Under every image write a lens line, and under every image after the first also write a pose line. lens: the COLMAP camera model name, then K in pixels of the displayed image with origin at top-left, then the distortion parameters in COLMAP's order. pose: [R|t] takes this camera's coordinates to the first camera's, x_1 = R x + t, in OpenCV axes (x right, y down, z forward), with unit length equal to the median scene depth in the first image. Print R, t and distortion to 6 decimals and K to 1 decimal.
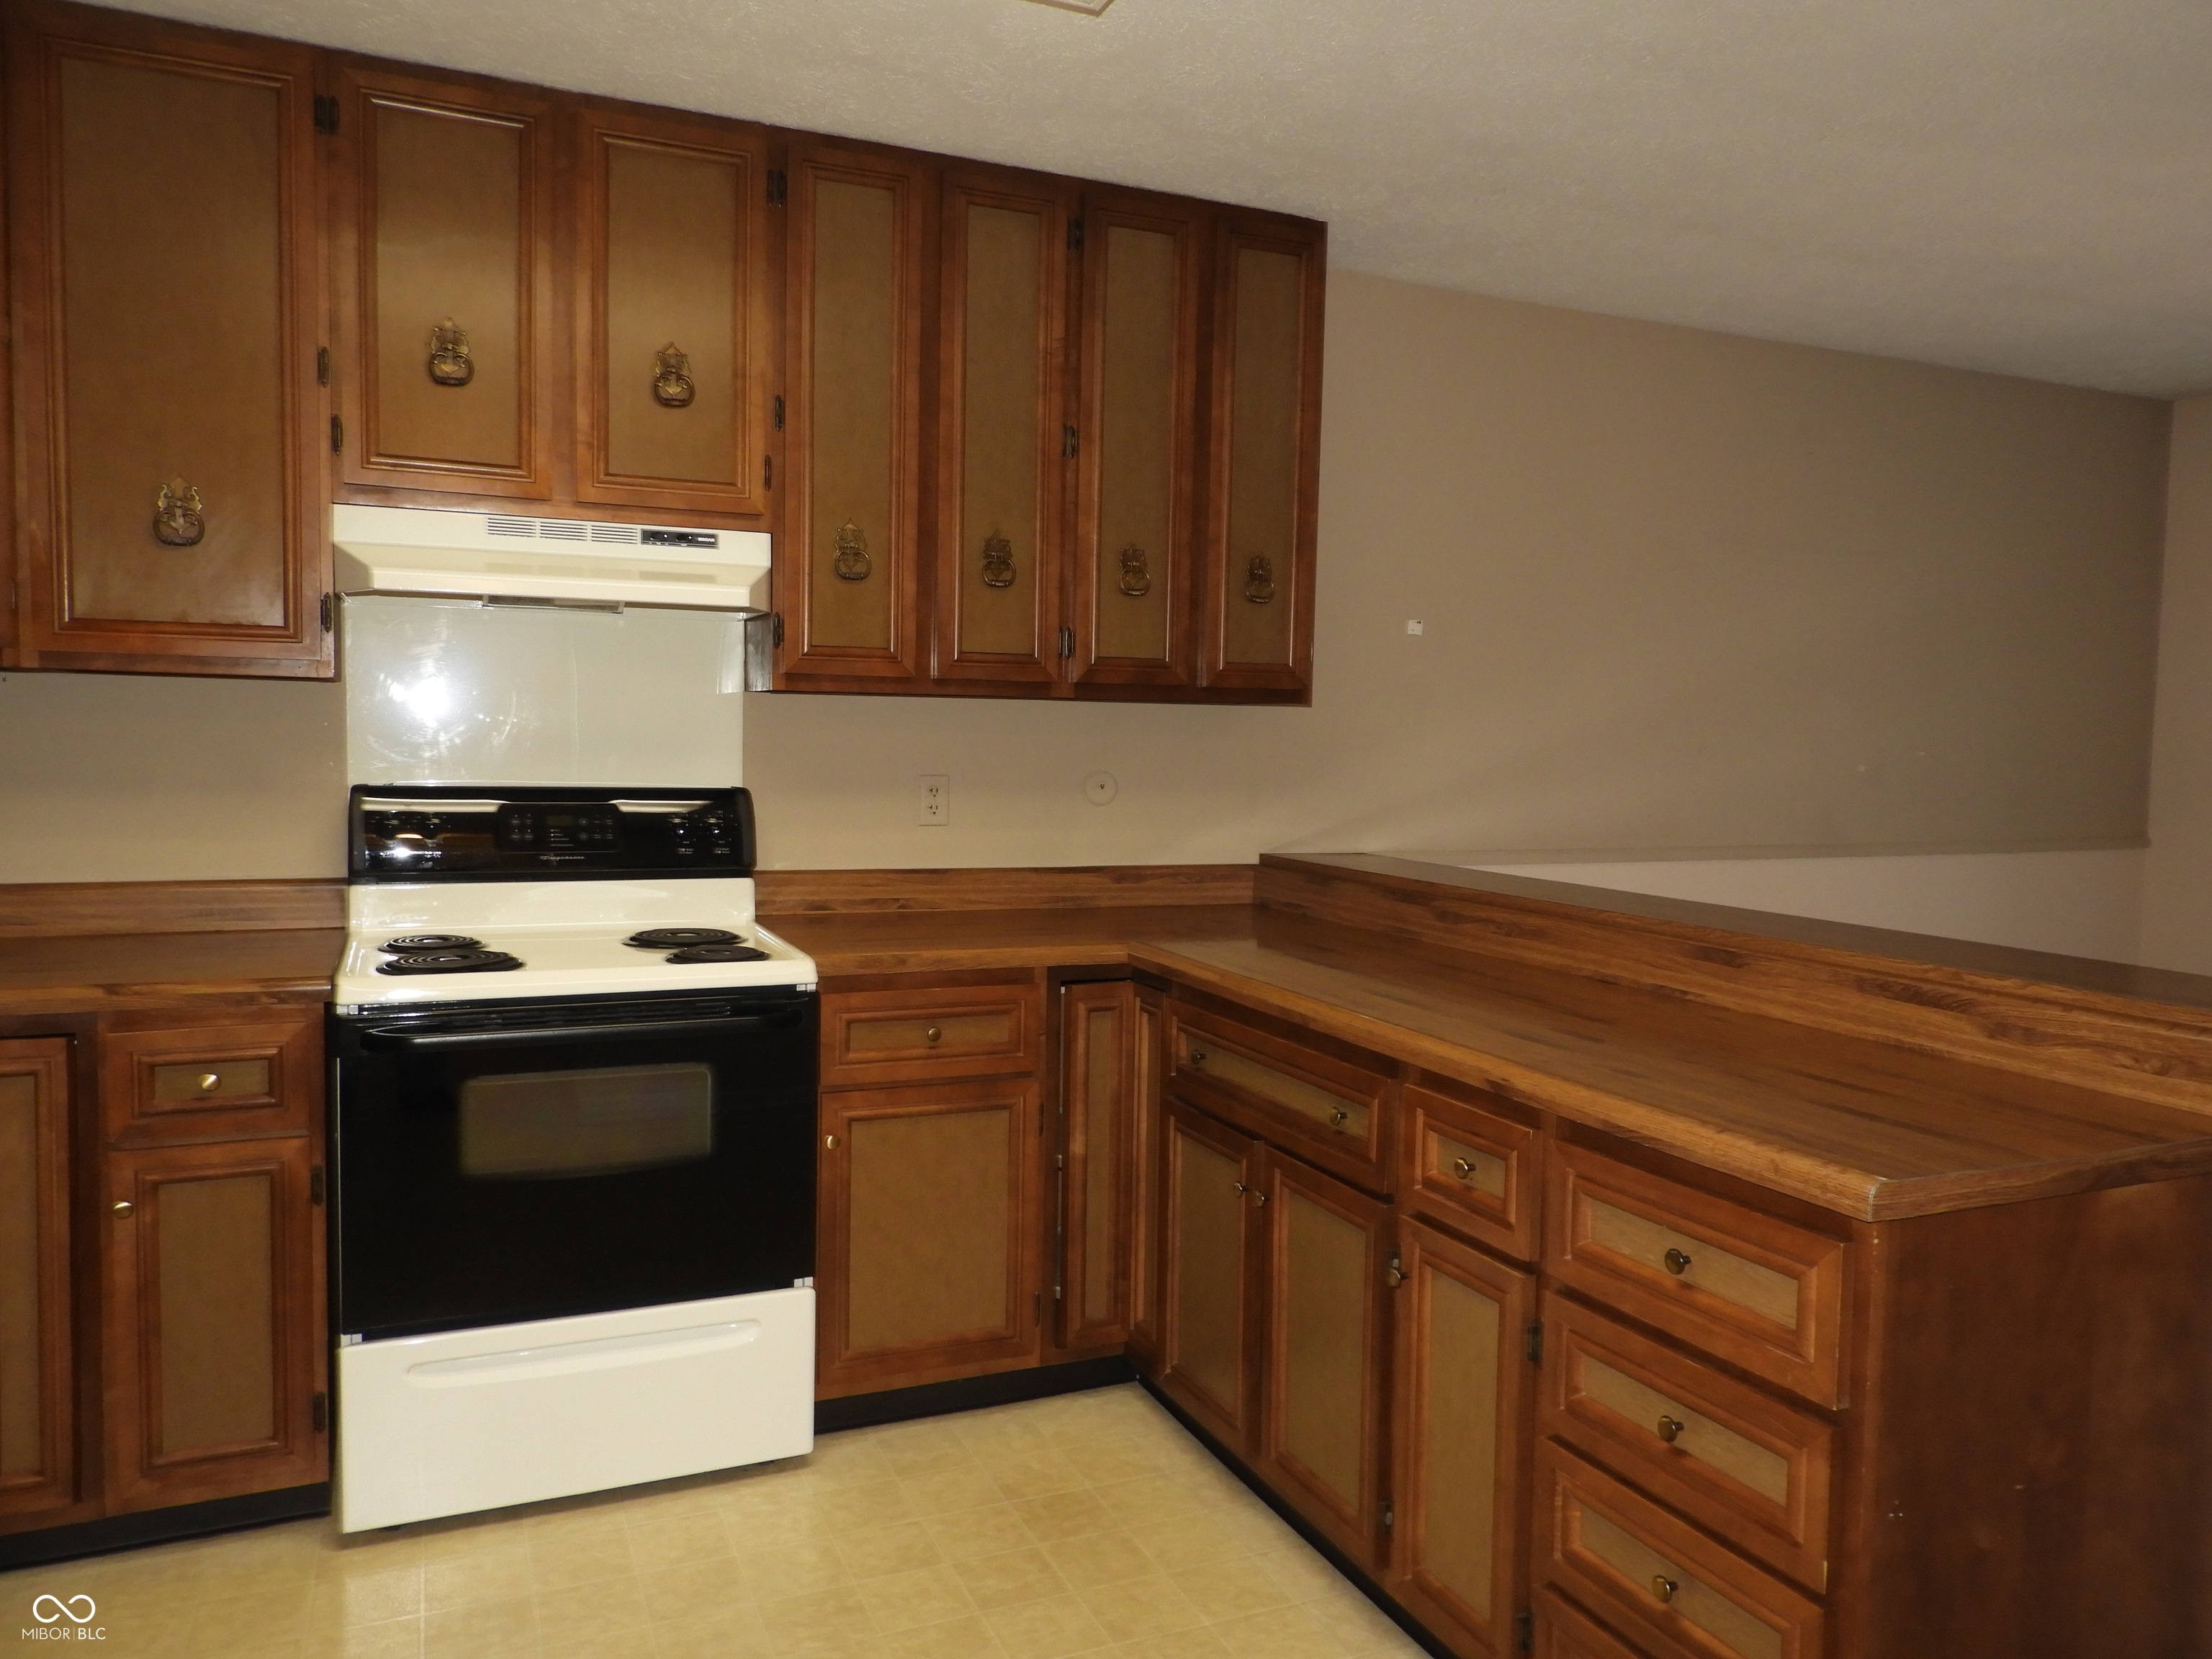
lens RADIAL K [[1552.7, 0, 1101.3], [0, 1552.7, 825.9], [0, 0, 1]] dist [0.003488, -0.007424]
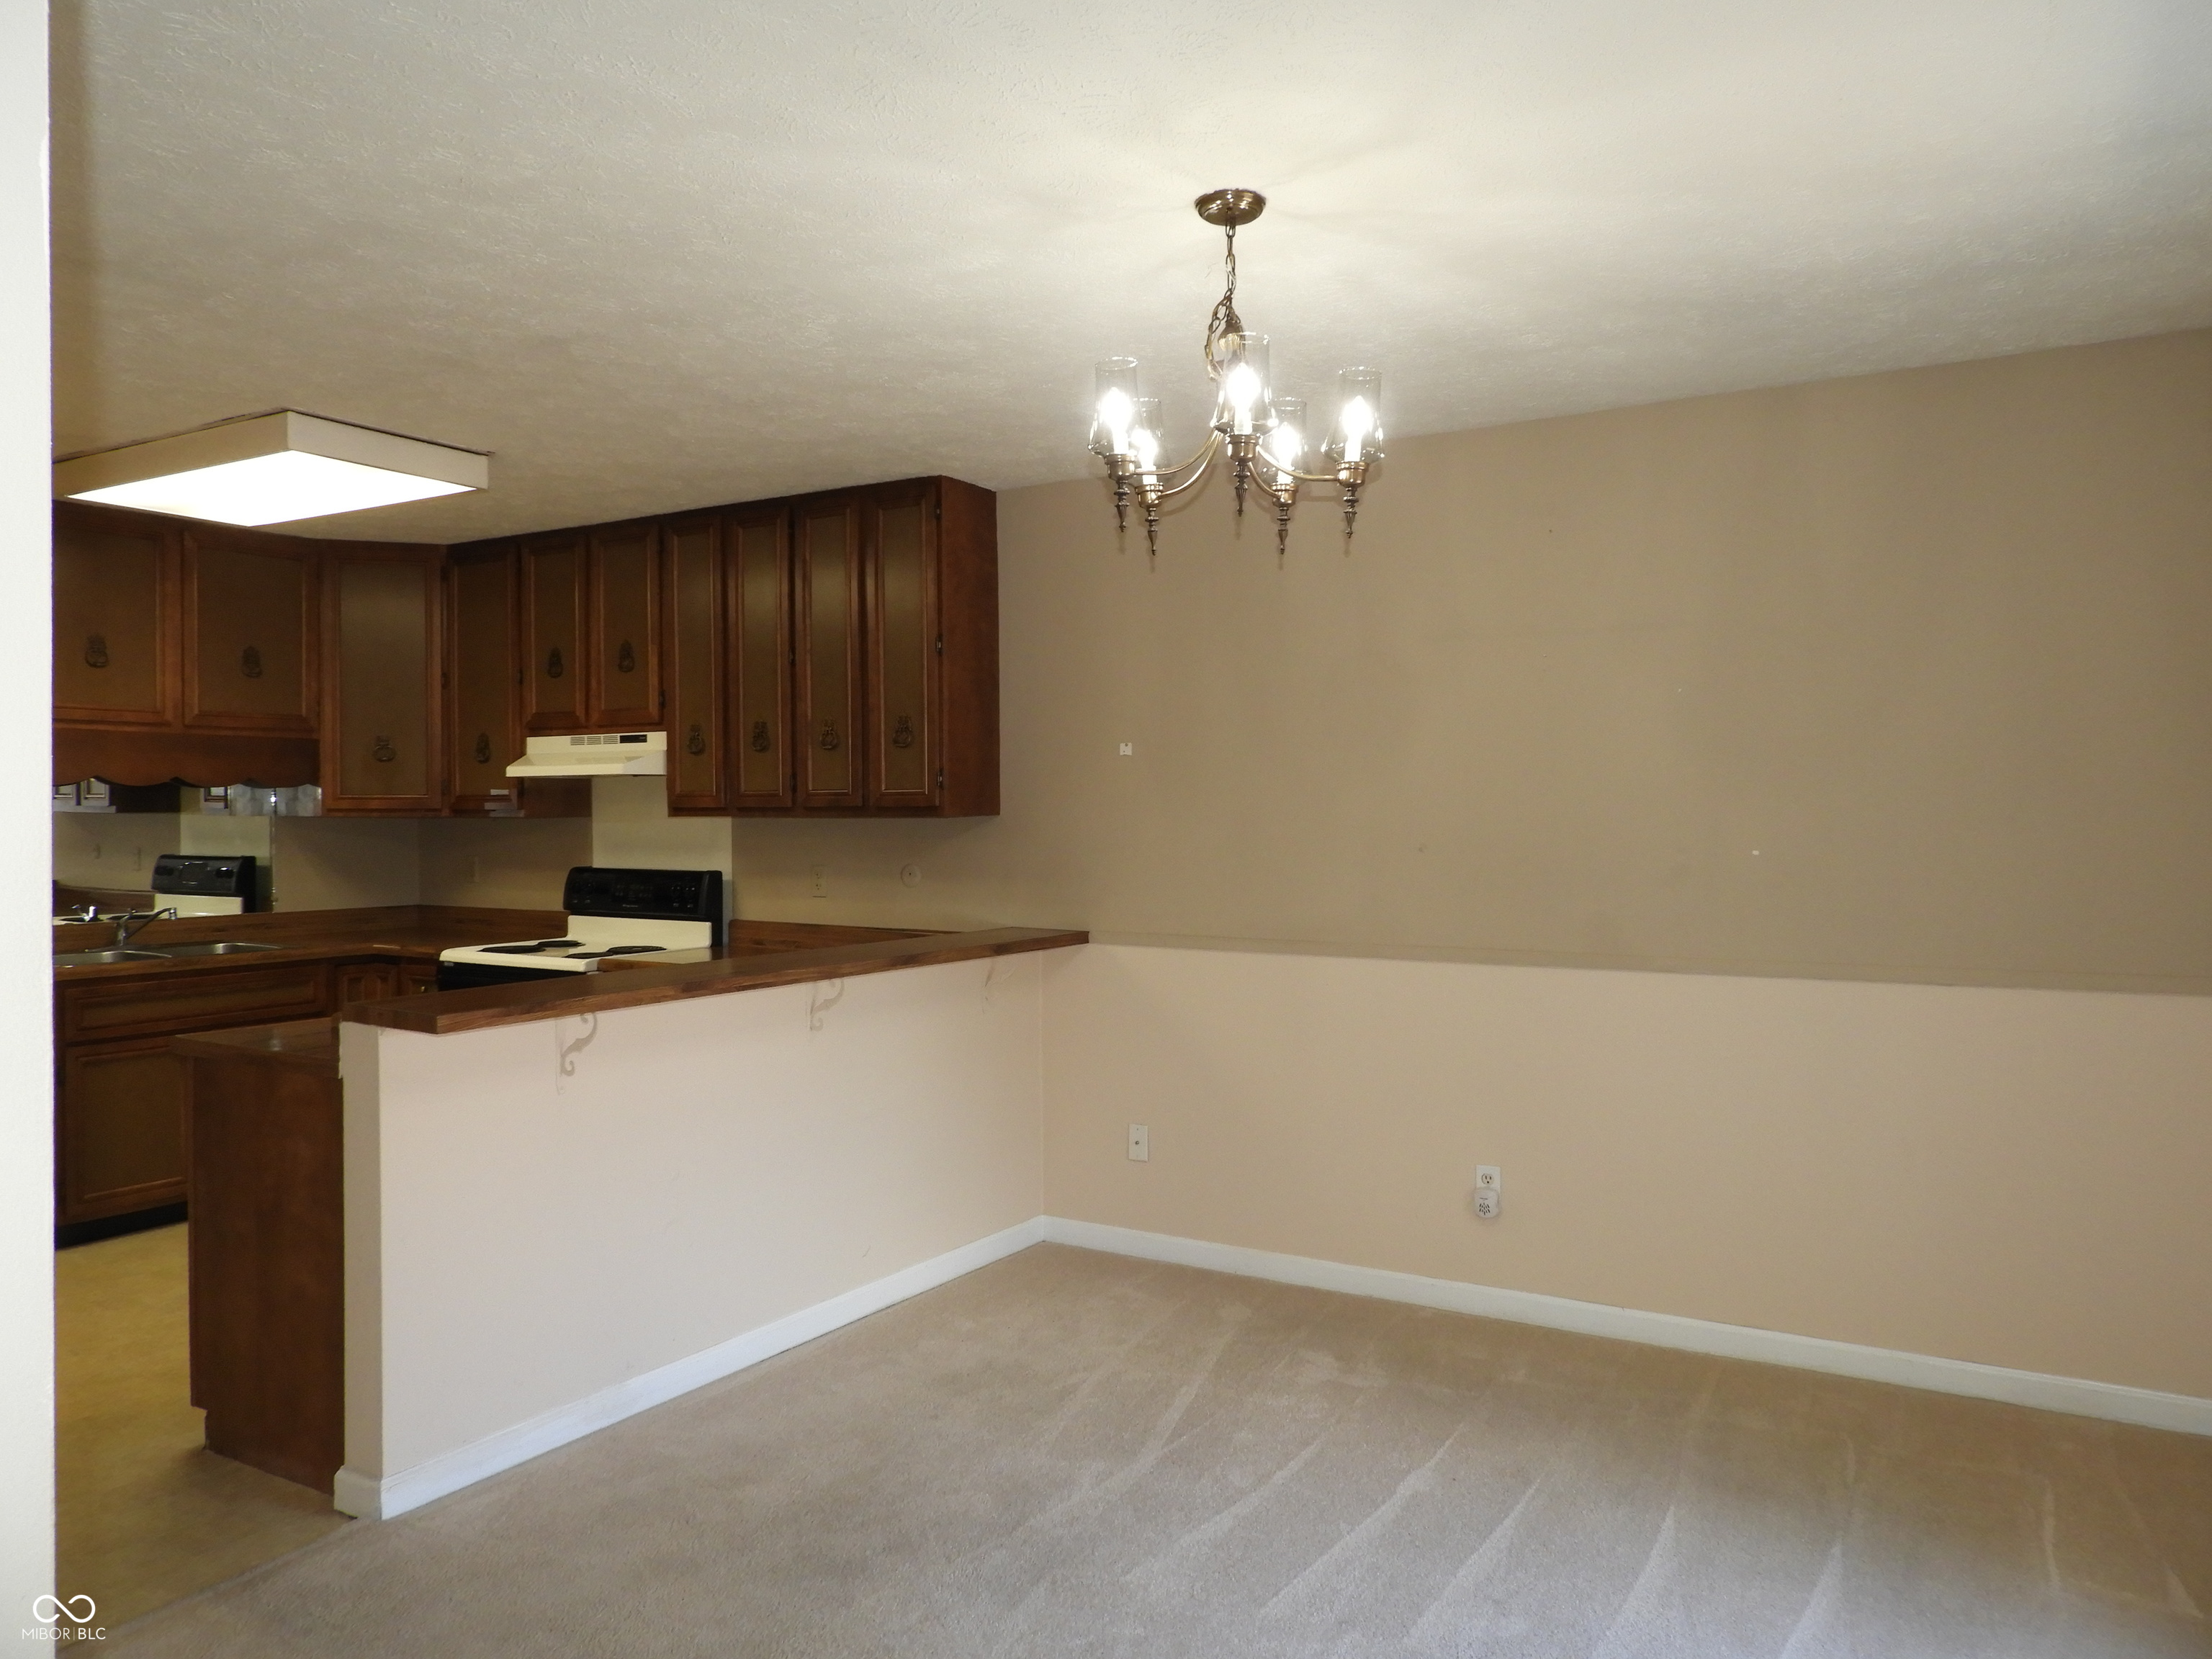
lens RADIAL K [[1552.7, 0, 1106.9], [0, 1552.7, 827.1], [0, 0, 1]] dist [0.003488, -0.007424]
pose [[0.563837, -0.017165, -0.825707, 1.498441], [-0.042179, 0.997881, -0.049546, -0.007102], [0.824808, 0.062763, 0.561919, 0.381808]]
